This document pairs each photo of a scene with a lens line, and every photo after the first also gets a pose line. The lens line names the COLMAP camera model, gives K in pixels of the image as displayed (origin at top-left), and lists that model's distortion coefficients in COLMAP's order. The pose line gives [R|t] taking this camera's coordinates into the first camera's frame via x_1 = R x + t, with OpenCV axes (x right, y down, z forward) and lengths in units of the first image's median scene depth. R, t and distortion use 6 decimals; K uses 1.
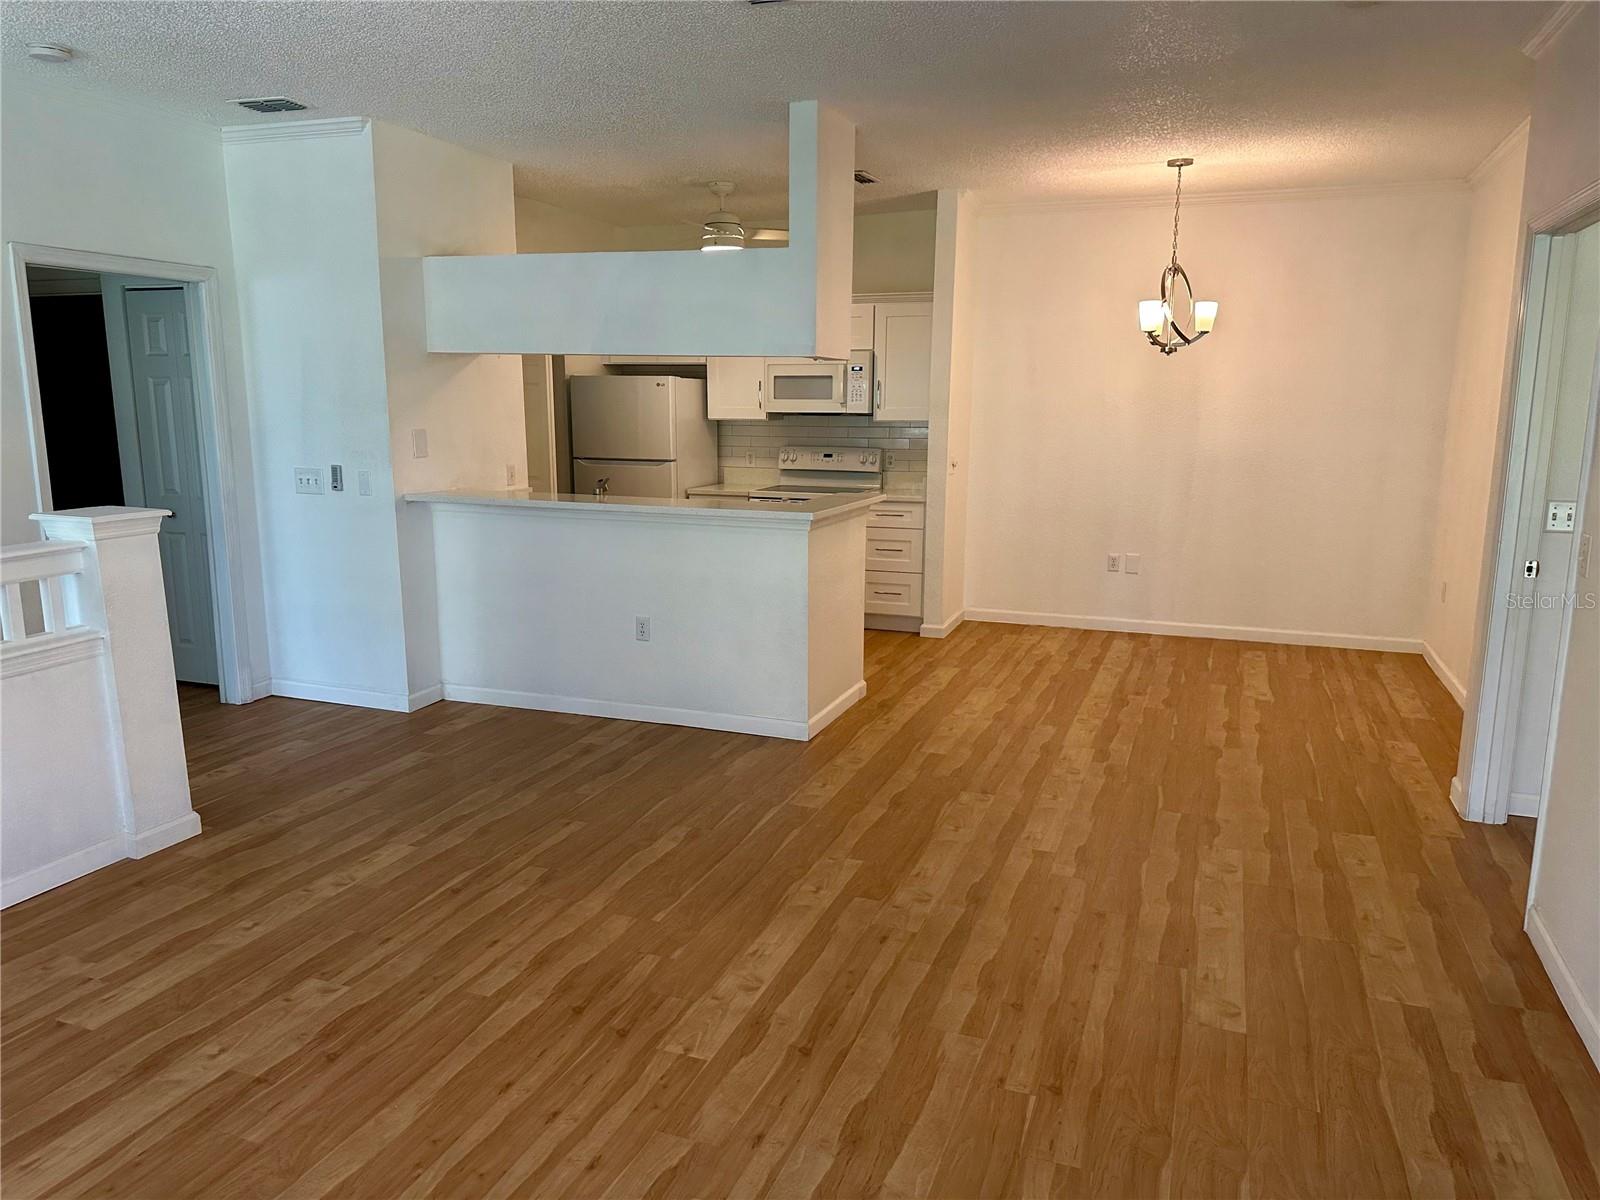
lens RADIAL K [[1128.9, 0, 795.6], [0, 1128.9, 621.3], [0, 0, 1]] dist [0.080297, -0.106097]
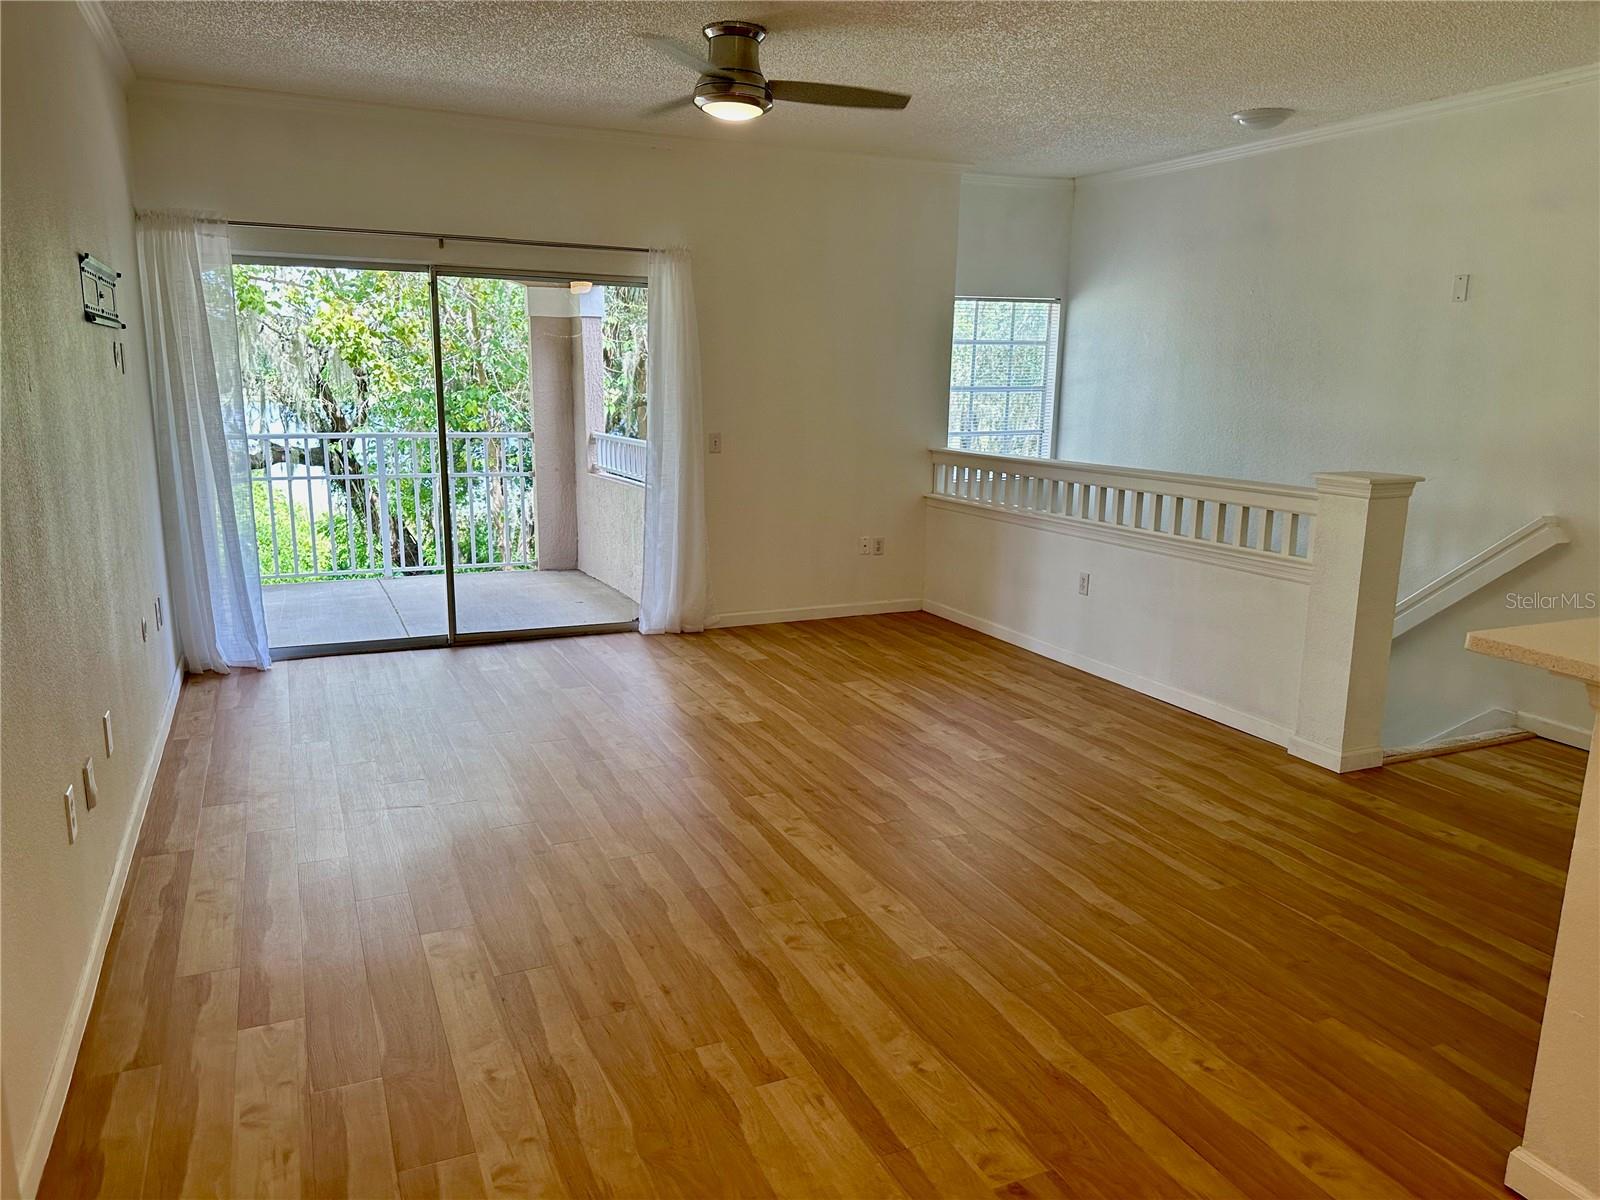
lens RADIAL K [[1128.9, 0, 796.0], [0, 1128.9, 609.0], [0, 0, 1]] dist [0.080297, -0.106097]
pose [[-0.711351, 0.132476, -0.690239, 0.744887], [-0.154363, 0.928649, 0.337317, -0.317549], [0.685677, 0.346498, -0.640146, 1.604175]]
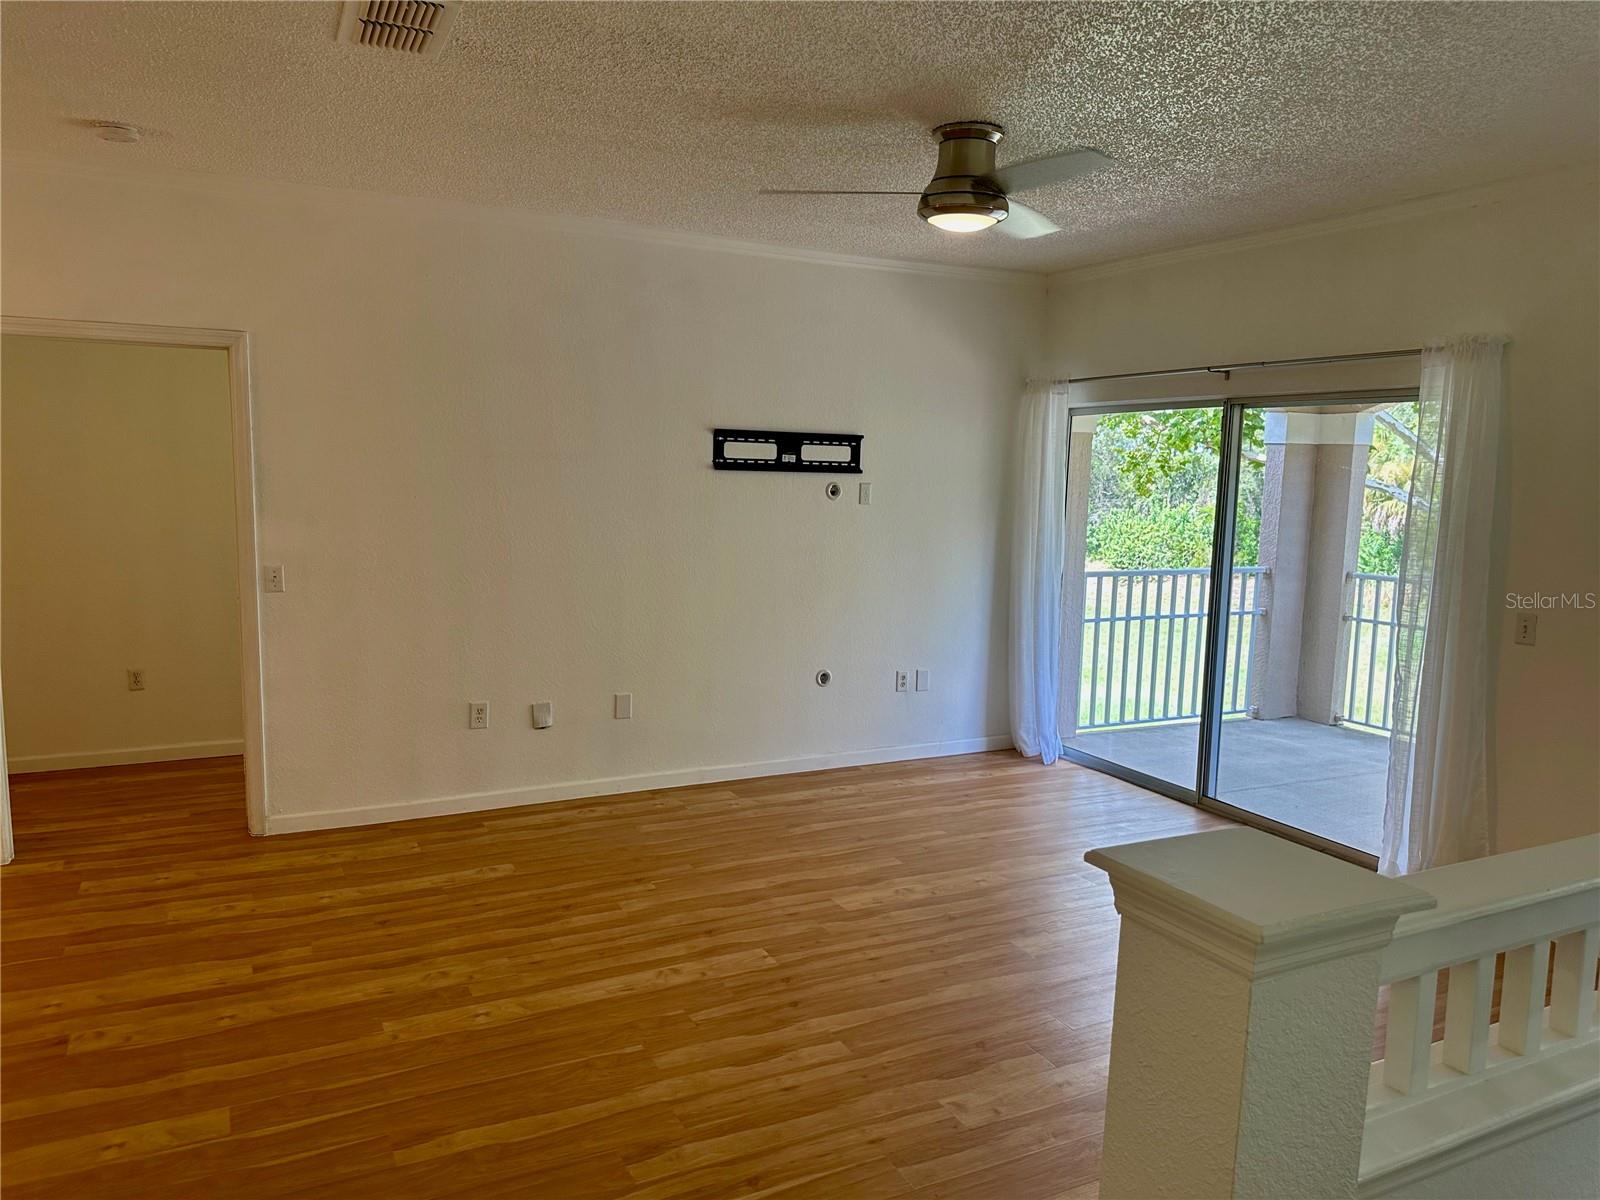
lens RADIAL K [[1128.9, 0, 778.1], [0, 1128.9, 607.1], [0, 0, 1]] dist [0.080297, -0.106097]
pose [[-0.731214, -0.103506, 0.674250, -0.848254], [0.109341, 0.957857, 0.265622, -0.346538], [-0.673328, 0.267950, -0.689081, 1.544046]]
